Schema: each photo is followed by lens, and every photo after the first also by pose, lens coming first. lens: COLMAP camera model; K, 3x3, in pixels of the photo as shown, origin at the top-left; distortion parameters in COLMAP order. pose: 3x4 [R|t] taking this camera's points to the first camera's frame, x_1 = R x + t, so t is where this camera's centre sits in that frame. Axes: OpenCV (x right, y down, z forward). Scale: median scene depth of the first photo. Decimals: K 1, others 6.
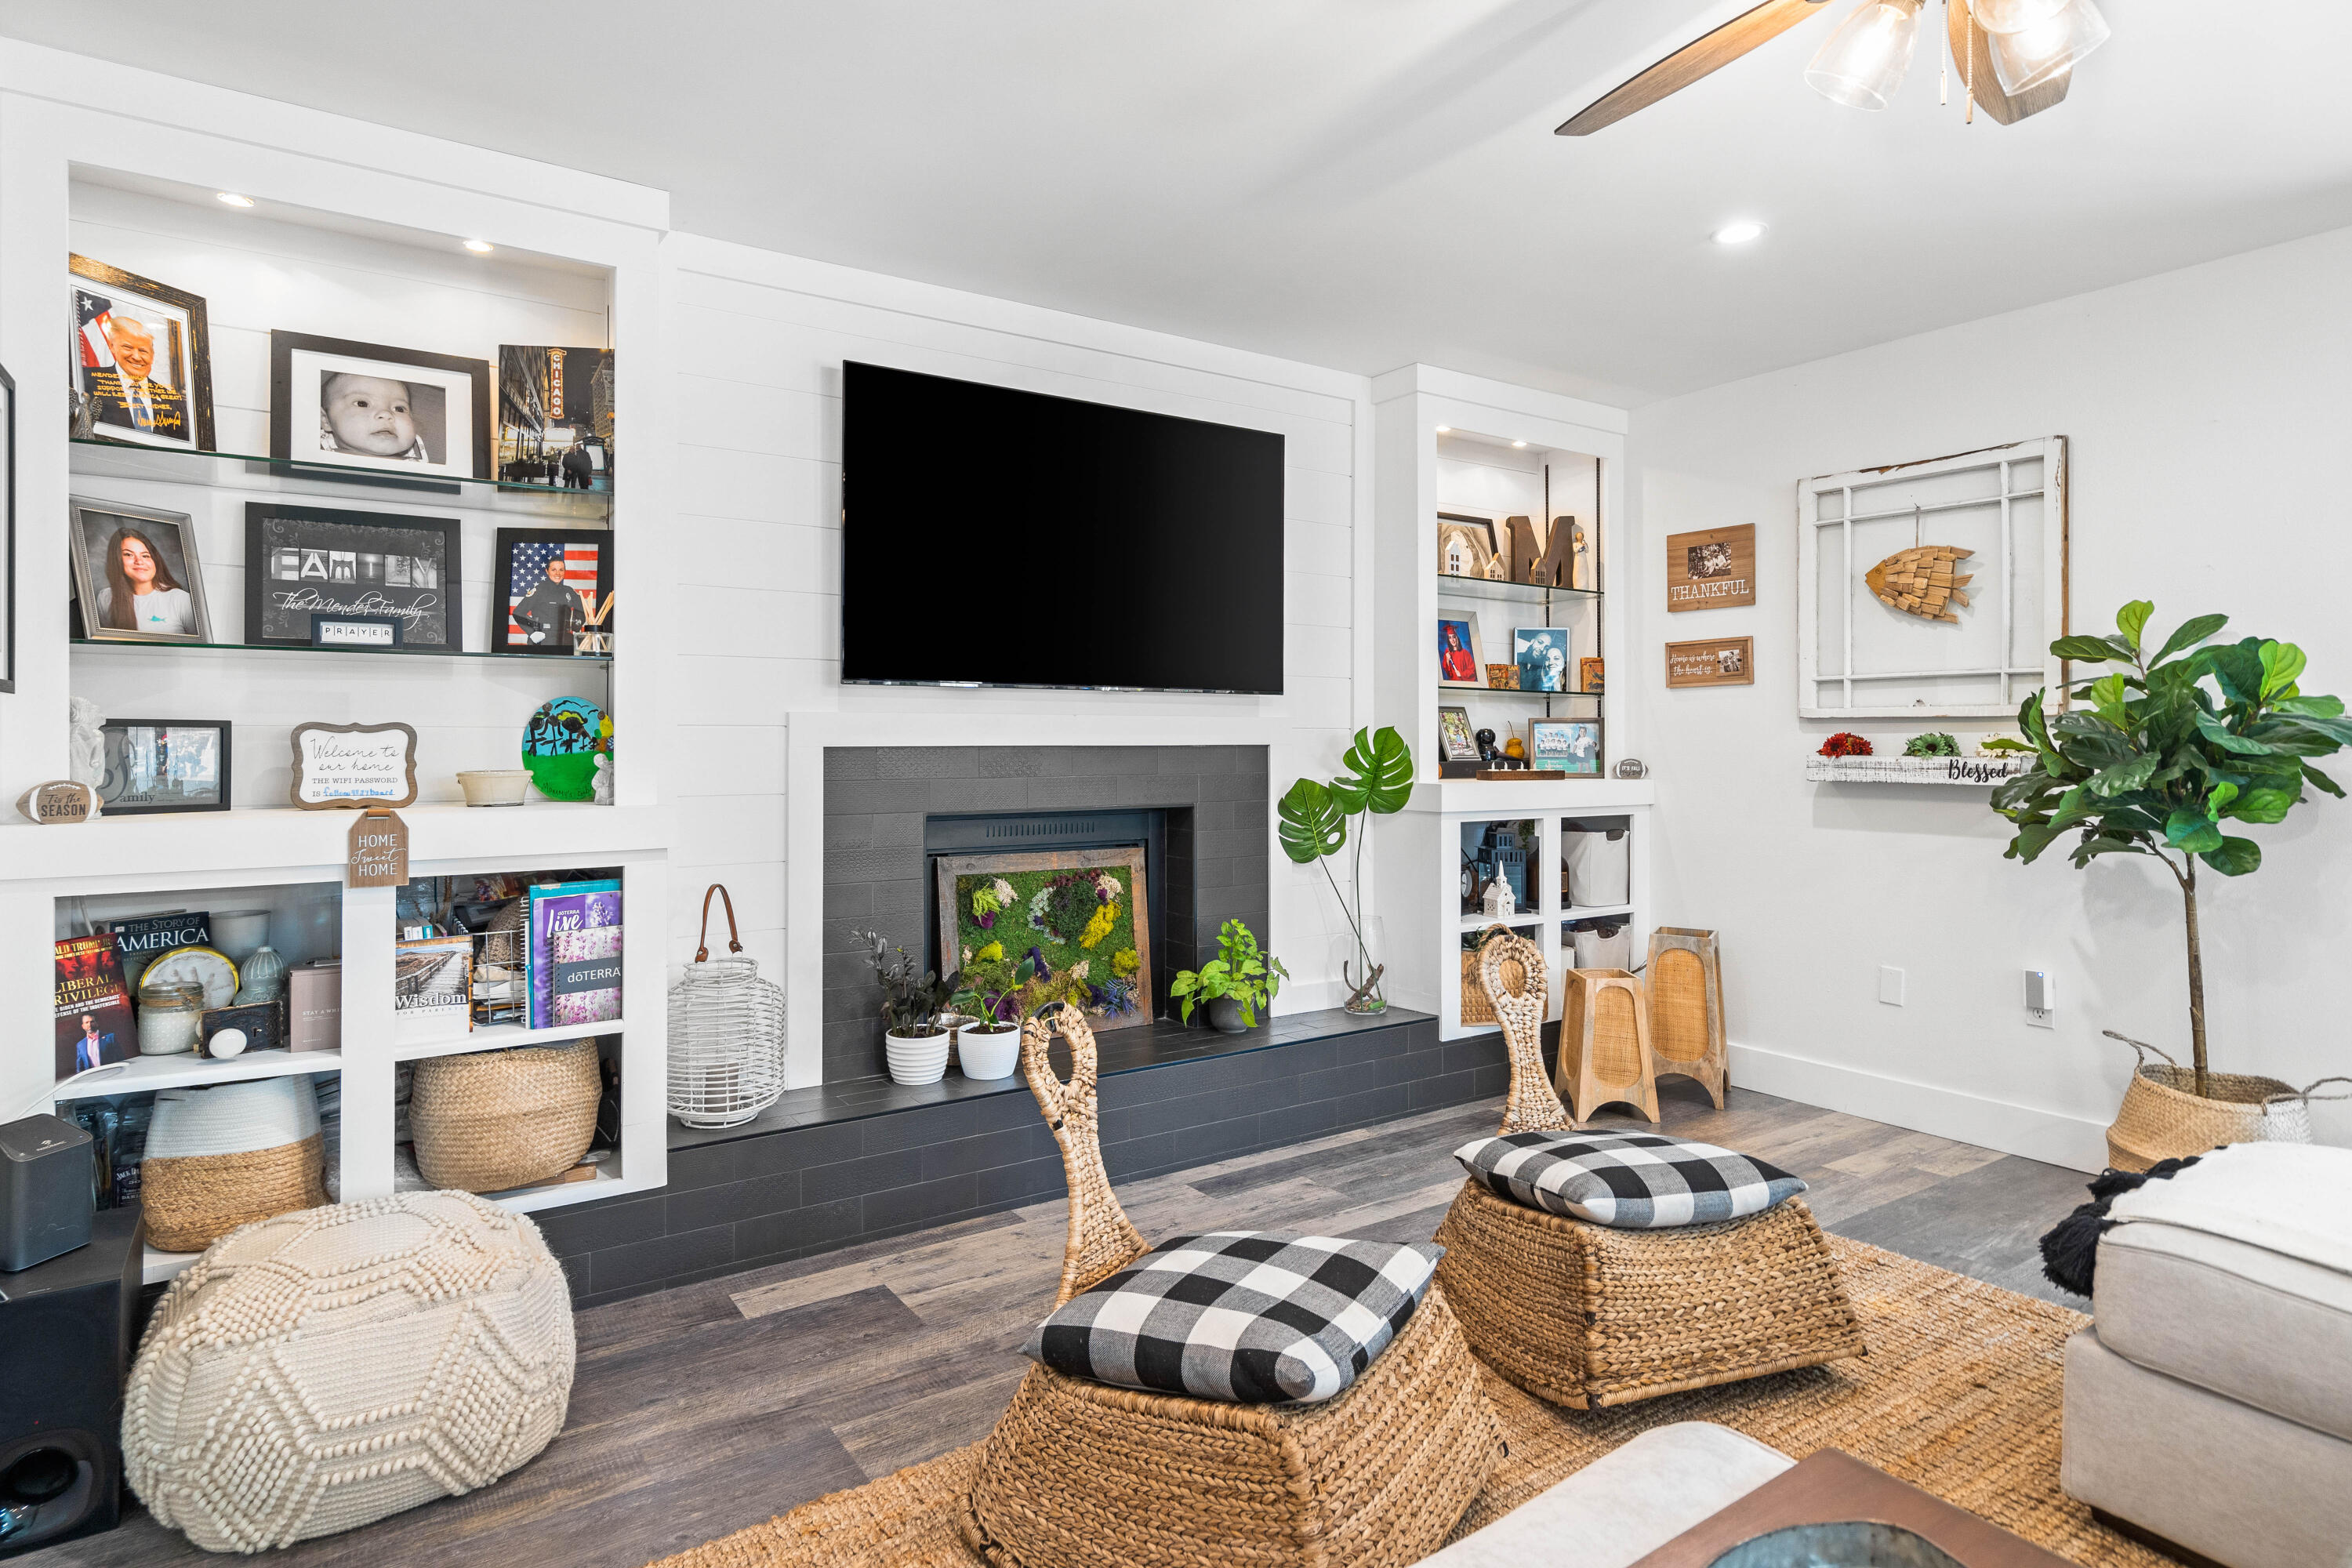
lens RADIAL K [[1260.2, 0, 1167.3], [0, 1260.2, 747.8], [0, 0, 1]] dist [0.001829, -0.000037]
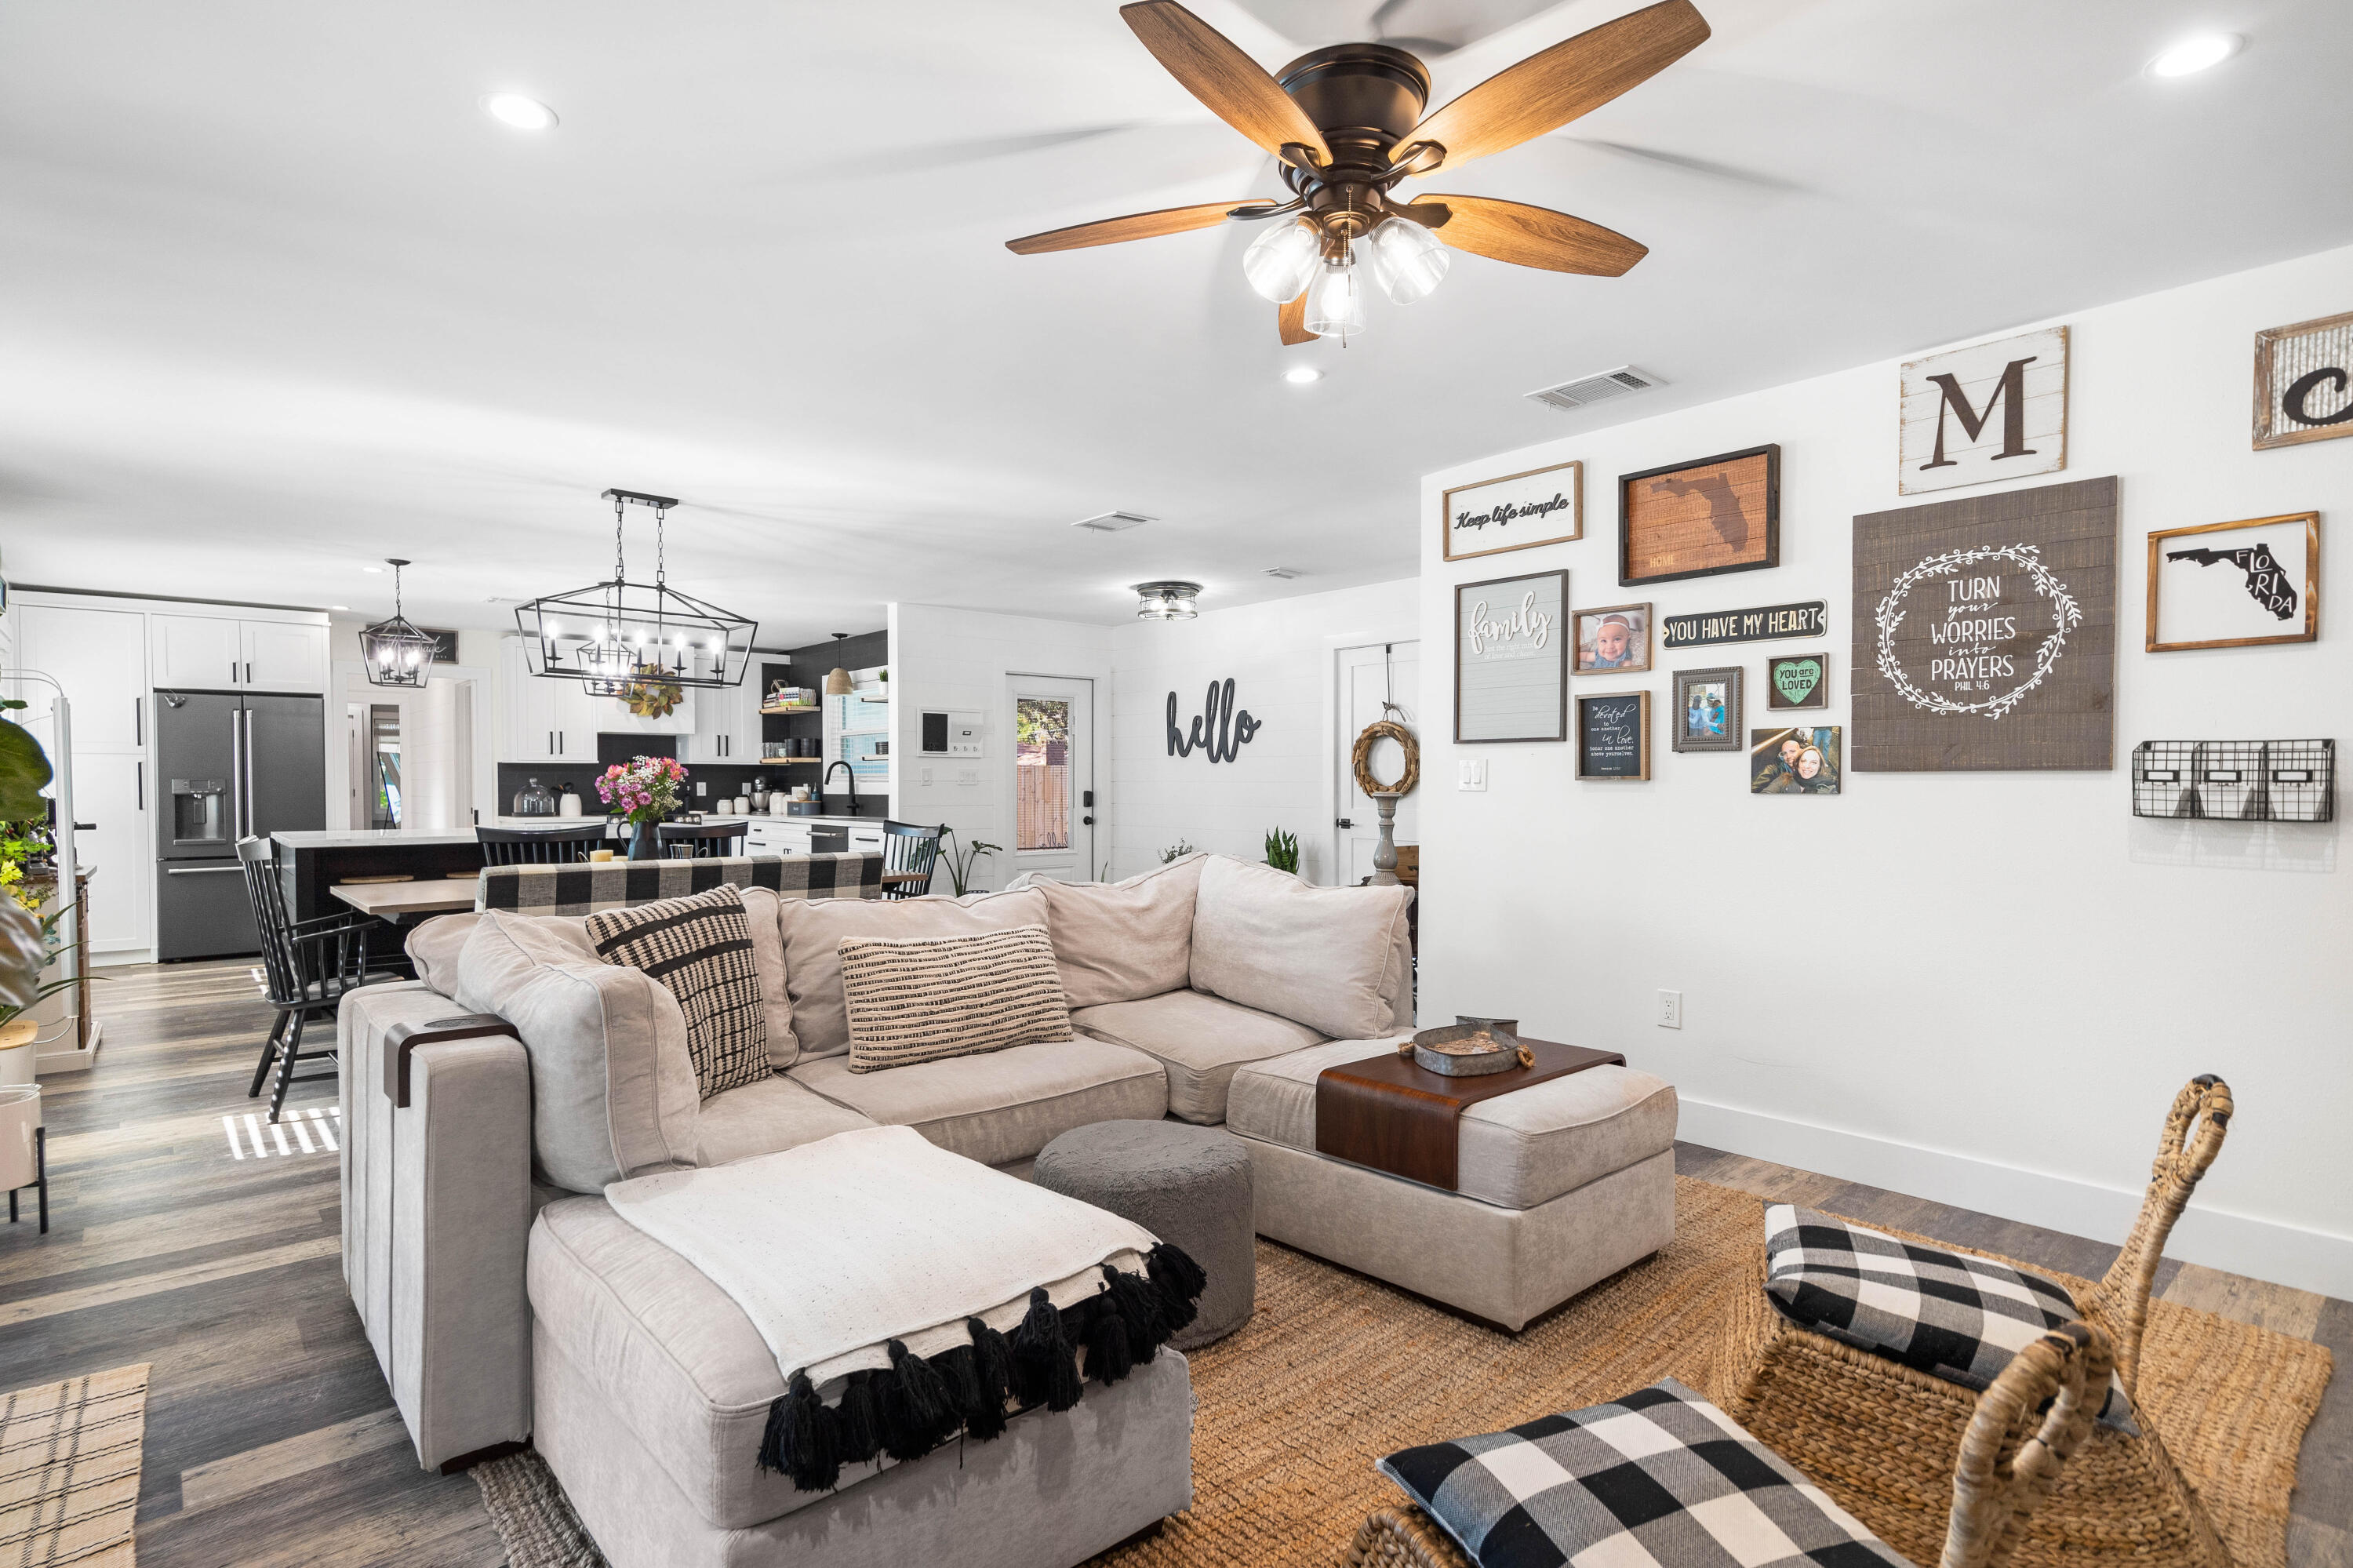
lens RADIAL K [[1156.3, 0, 1151.1], [0, 1156.3, 805.2], [0, 0, 1]] dist [0.002356, -0.000318]
pose [[-0.993251, 0.000461, -0.115983, 0.558982], [-0.002673, 0.999635, 0.026865, -0.010349], [0.115953, 0.026994, -0.992888, 1.268014]]
